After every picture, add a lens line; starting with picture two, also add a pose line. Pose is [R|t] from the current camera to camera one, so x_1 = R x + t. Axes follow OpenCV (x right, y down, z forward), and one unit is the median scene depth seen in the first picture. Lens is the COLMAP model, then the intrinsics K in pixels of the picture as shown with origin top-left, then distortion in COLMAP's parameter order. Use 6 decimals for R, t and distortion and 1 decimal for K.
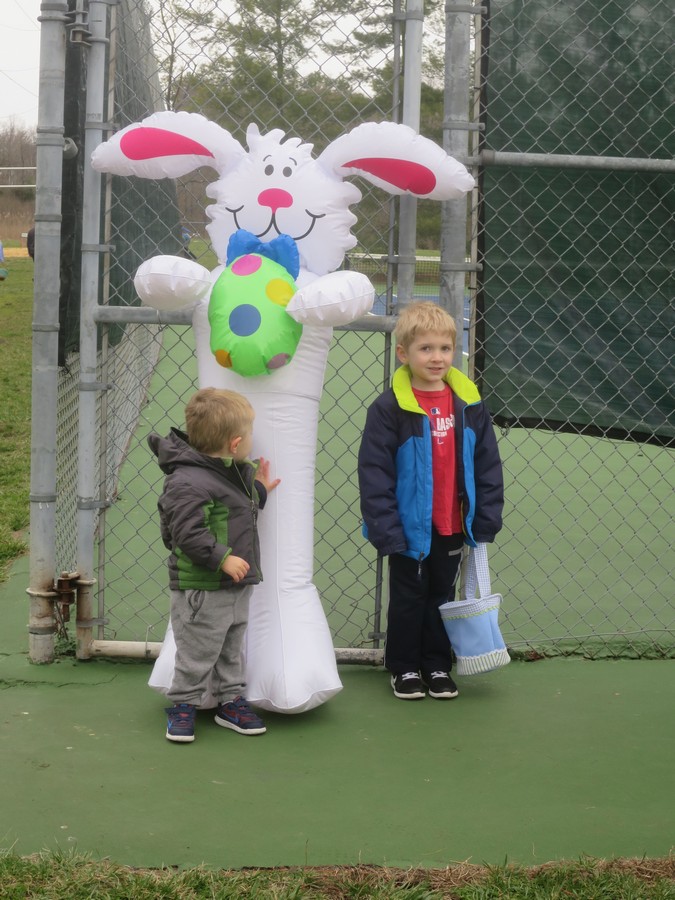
lens RADIAL K [[1594.6, 0, 337.5], [0, 1594.6, 450.0], [0, 0, 1]] dist [-0.064136, 0.015266]
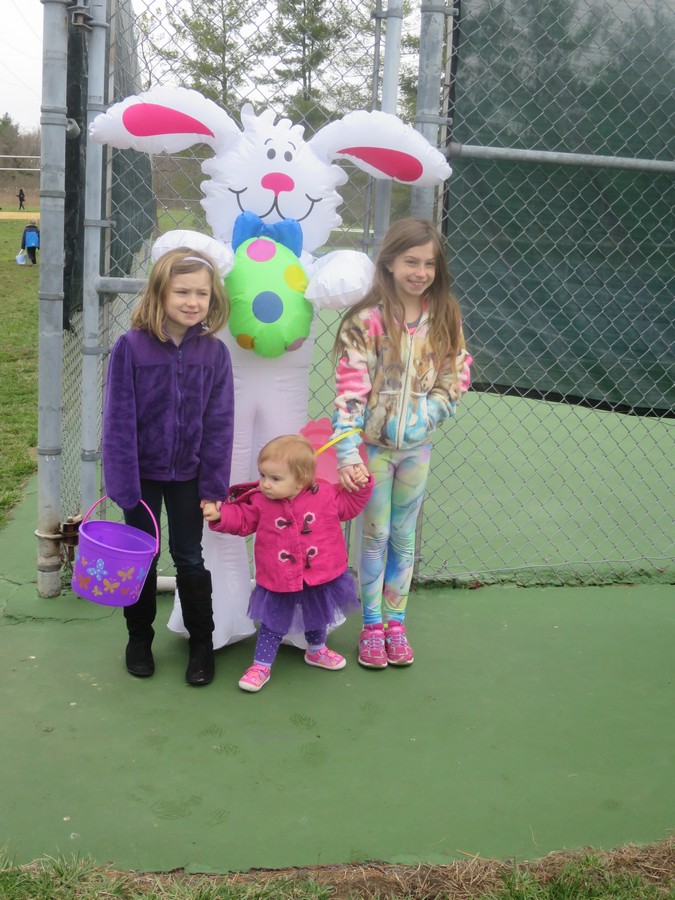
lens RADIAL K [[1066.9, 0, 337.5], [0, 1066.9, 450.0], [0, 0, 1]] dist [-0.007193, -0.004444]
pose [[0.997341, 0.011048, 0.072031, -0.038675], [-0.017164, 0.996246, 0.084843, -0.036853], [-0.070823, -0.085854, 0.993787, 0.247904]]
